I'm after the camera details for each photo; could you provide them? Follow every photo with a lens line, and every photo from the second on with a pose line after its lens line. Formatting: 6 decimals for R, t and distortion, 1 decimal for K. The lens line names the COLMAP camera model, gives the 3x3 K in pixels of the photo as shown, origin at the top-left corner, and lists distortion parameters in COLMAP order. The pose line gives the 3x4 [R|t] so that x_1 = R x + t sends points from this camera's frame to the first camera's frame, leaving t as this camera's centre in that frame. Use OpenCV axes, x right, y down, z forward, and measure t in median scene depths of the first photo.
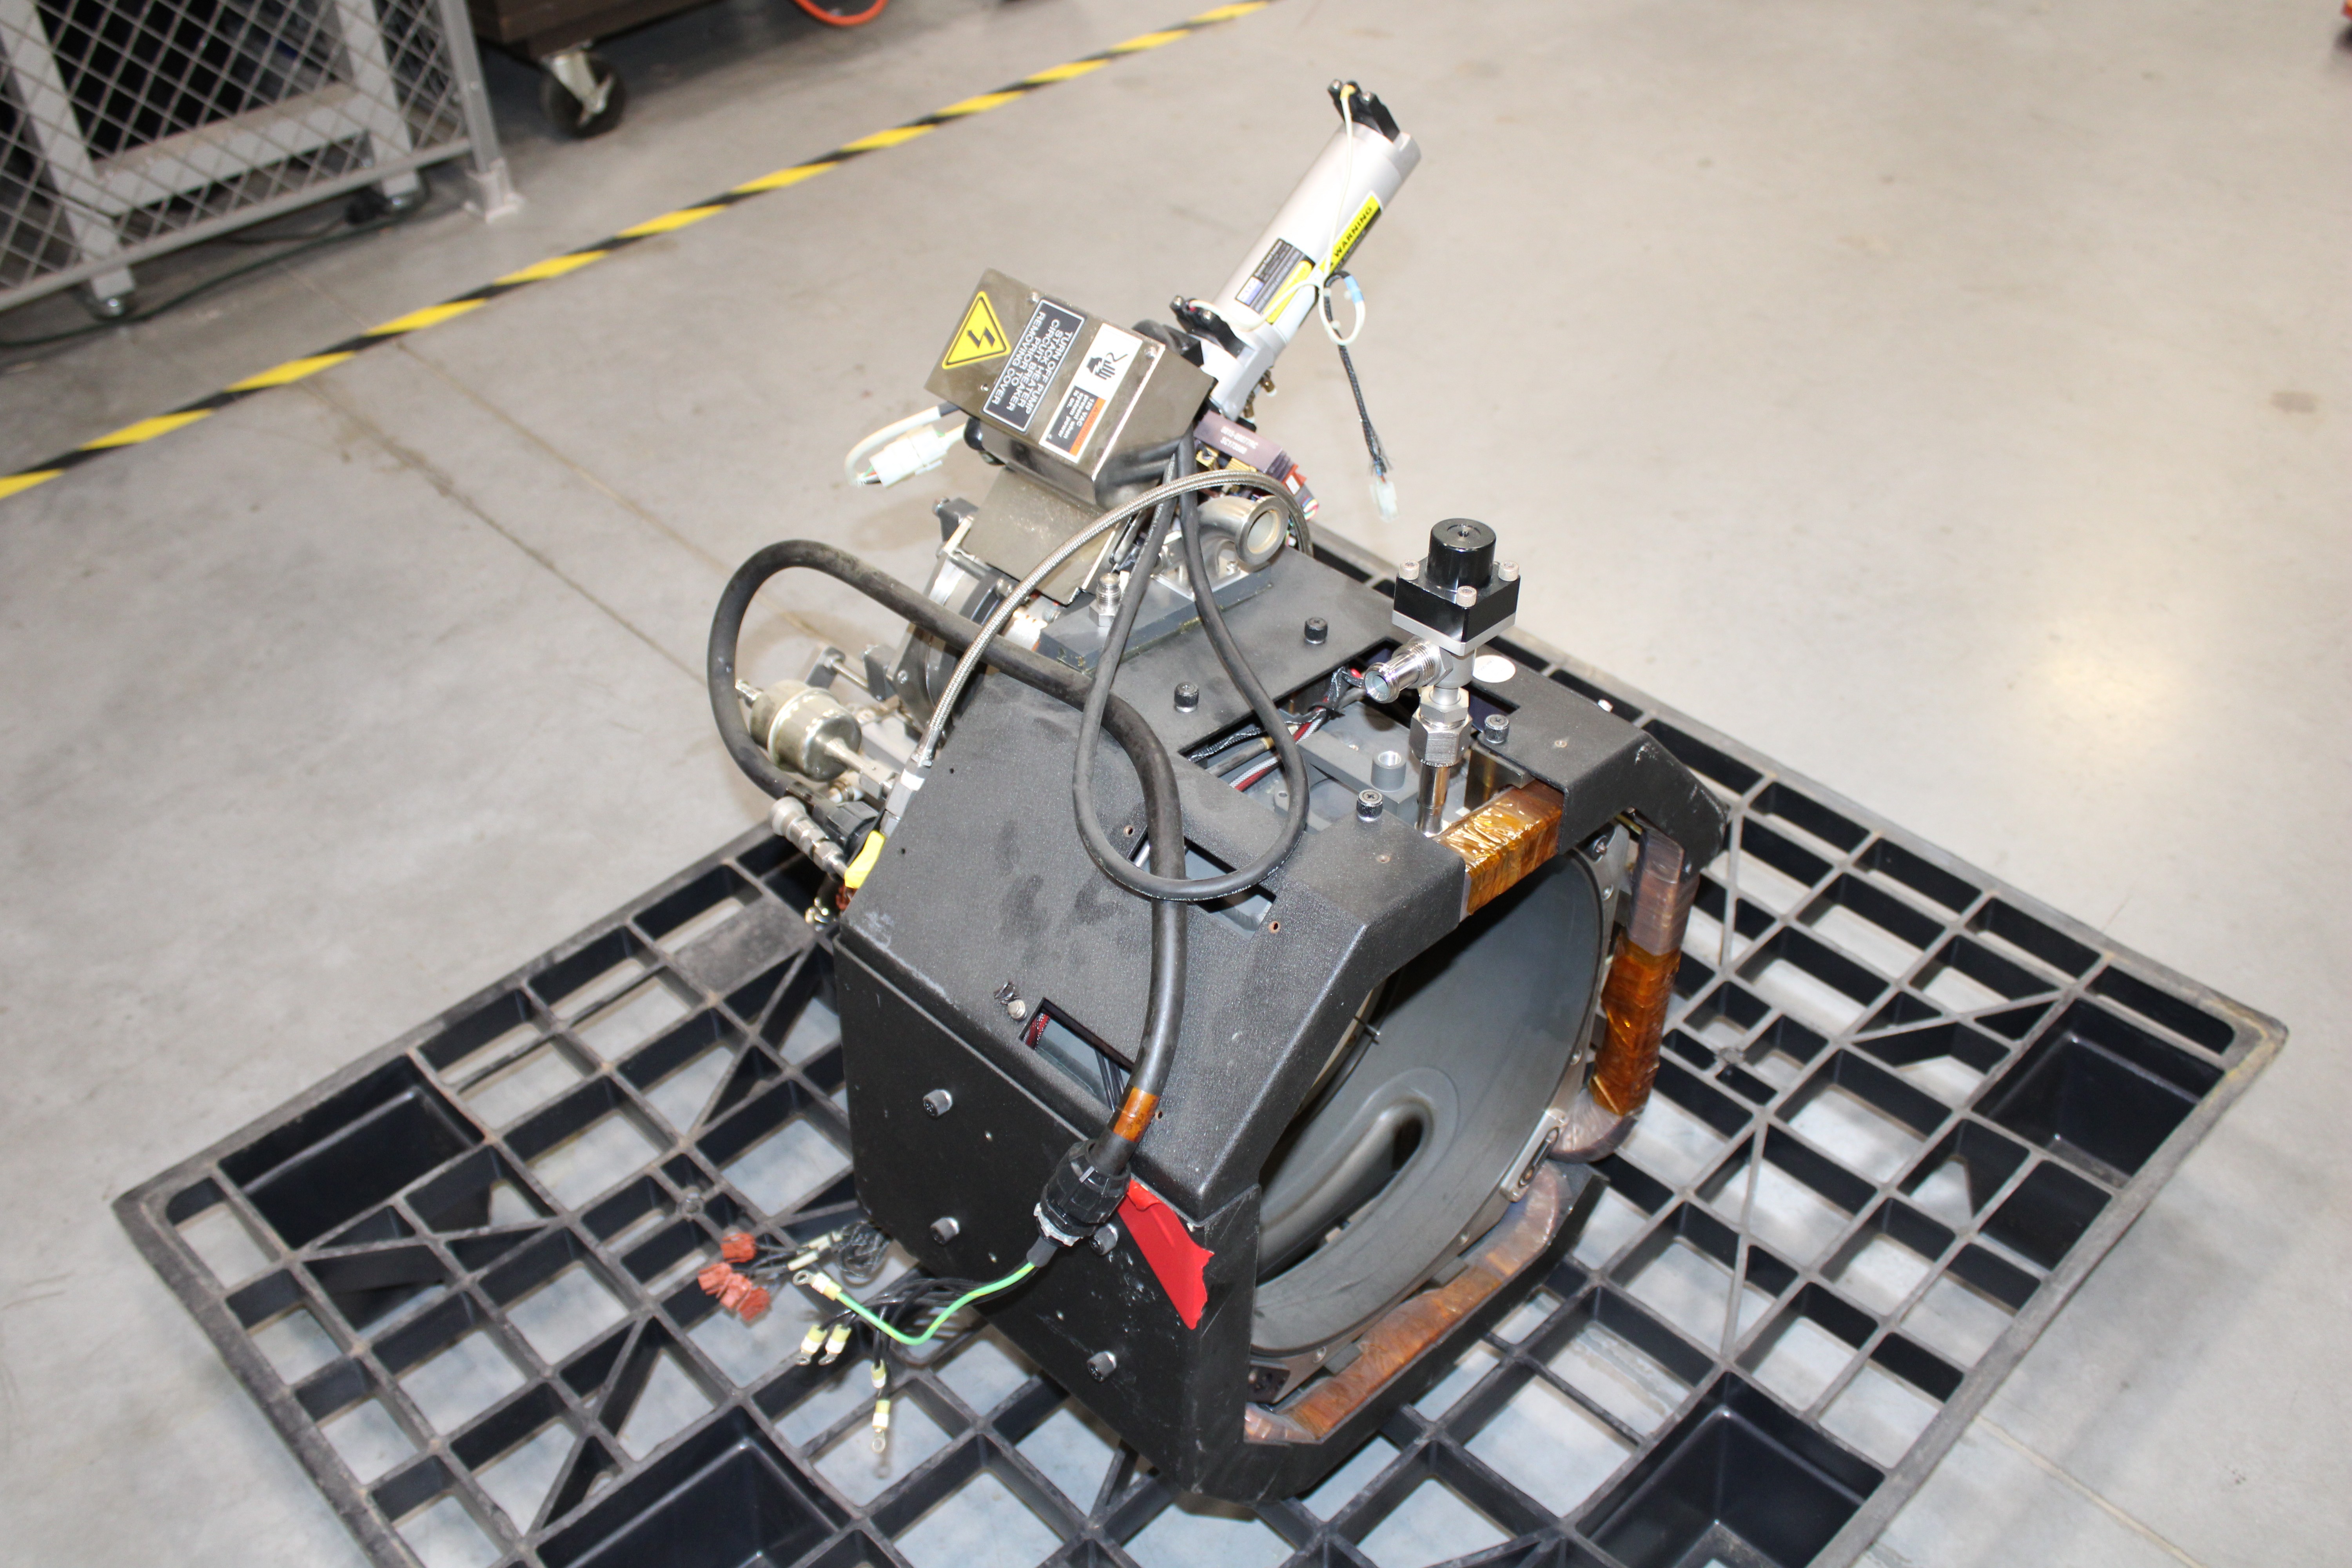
lens RADIAL K [[2206.6, 0, 1231.7], [0, 2206.6, 741.0], [0, 0, 1]] dist [-0.085351, 0.000000]
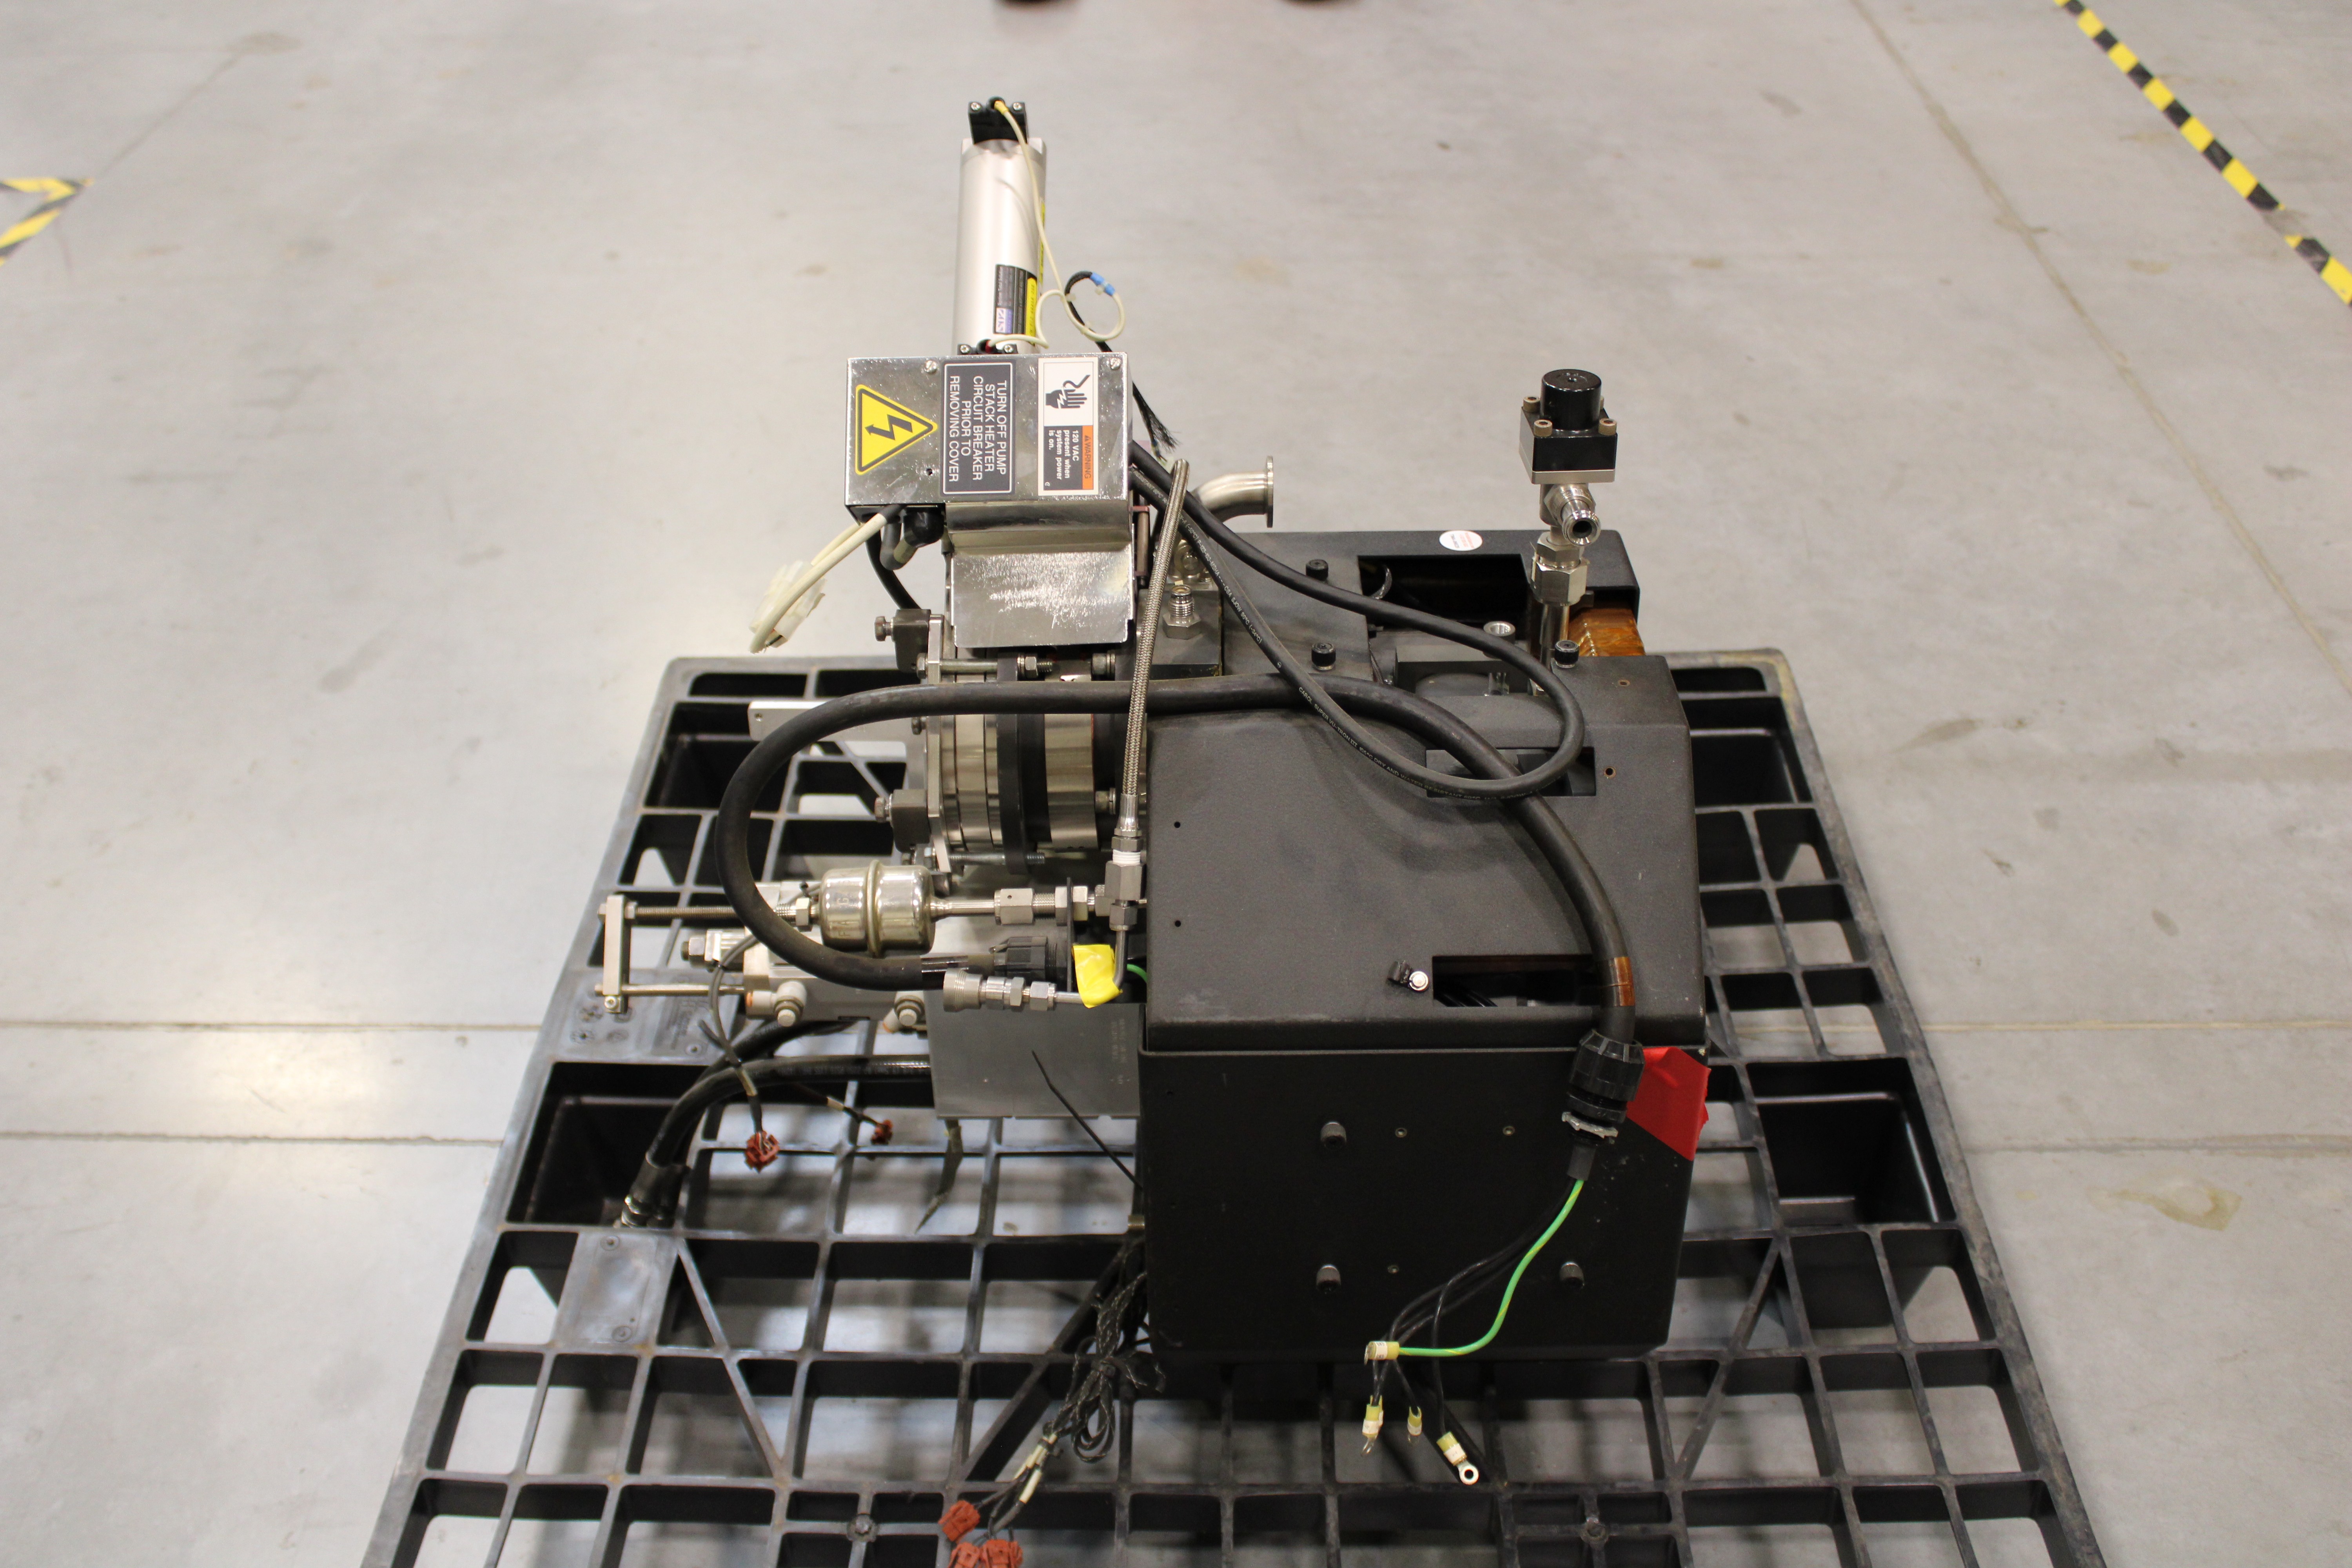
lens RADIAL K [[2206.6, 0, 1182.2], [0, 2206.6, 791.2], [0, 0, 1]] dist [-0.085351, 0.000000]
pose [[0.719700, -0.412282, 0.558619, -0.615624], [0.432535, 0.895628, 0.103750, -0.091960], [-0.543089, 0.166954, 0.822910, 0.207177]]
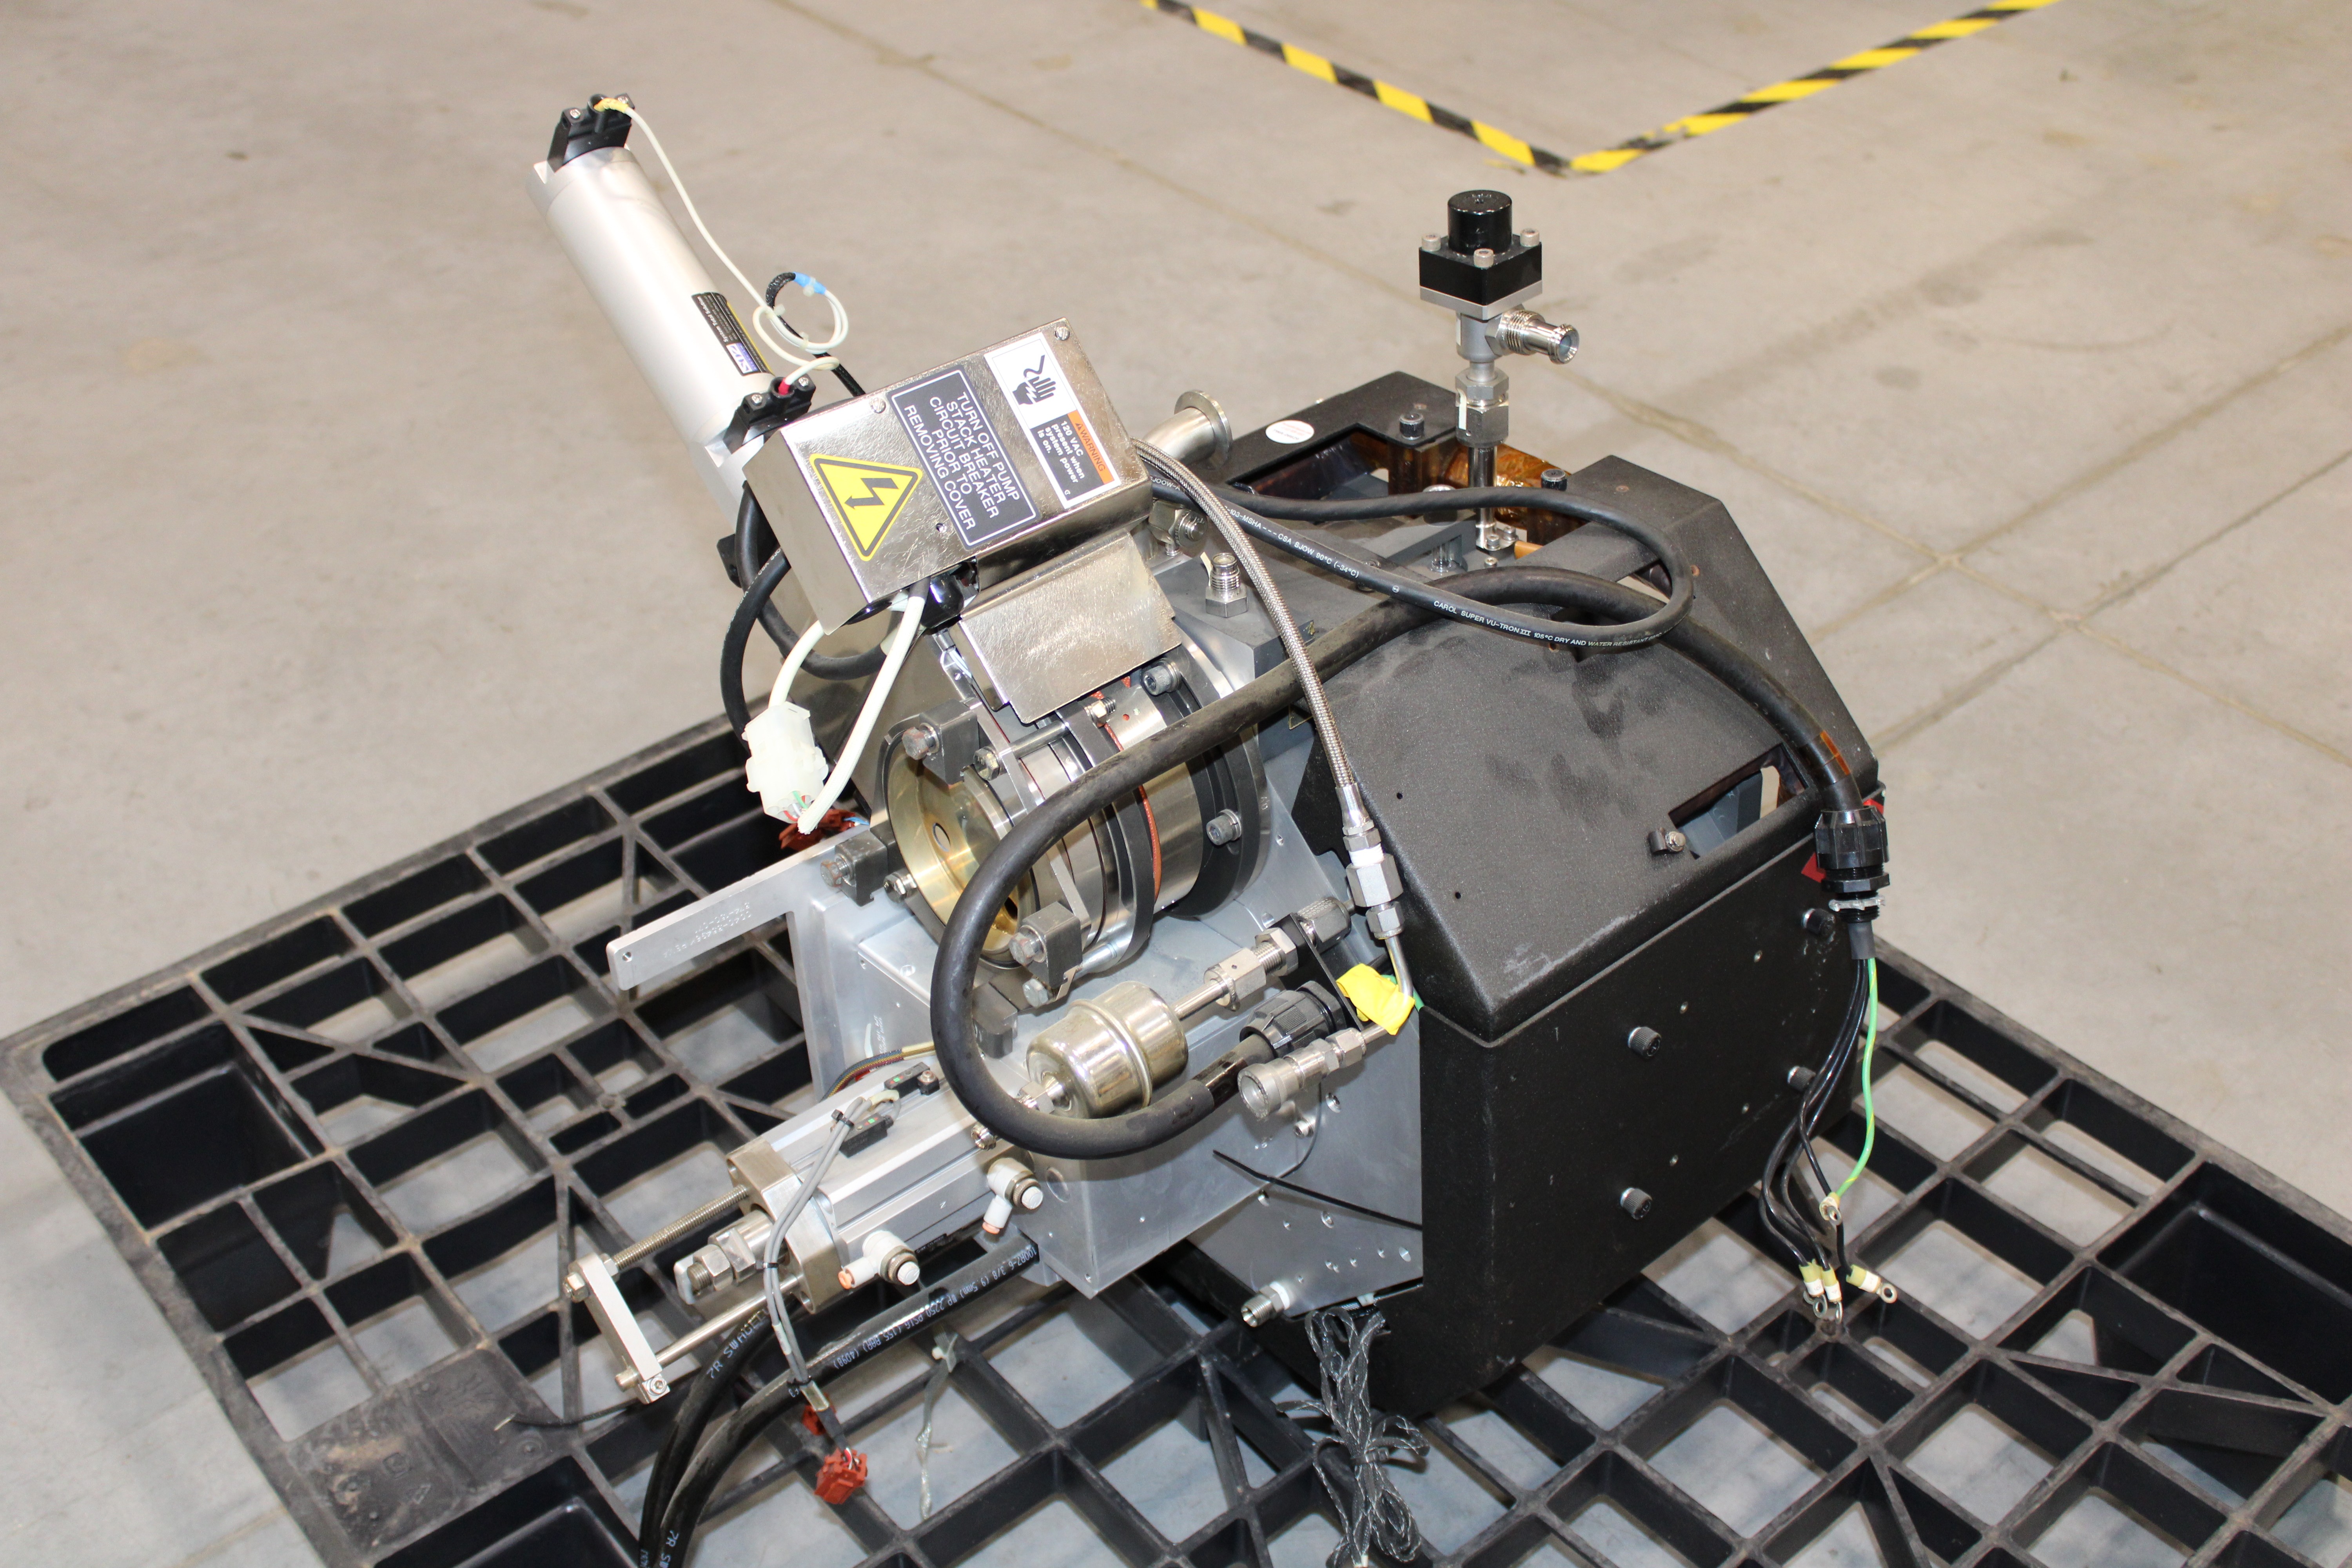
lens RADIAL K [[2523.9, 0, 1177.4], [0, 2523.9, 781.0], [0, 0, 1]] dist [-0.074632, 0.000000]
pose [[0.082550, -0.582044, 0.808957, -0.845436], [0.623117, 0.663636, 0.413899, -0.408634], [-0.777760, 0.469907, 0.417464, 0.636596]]
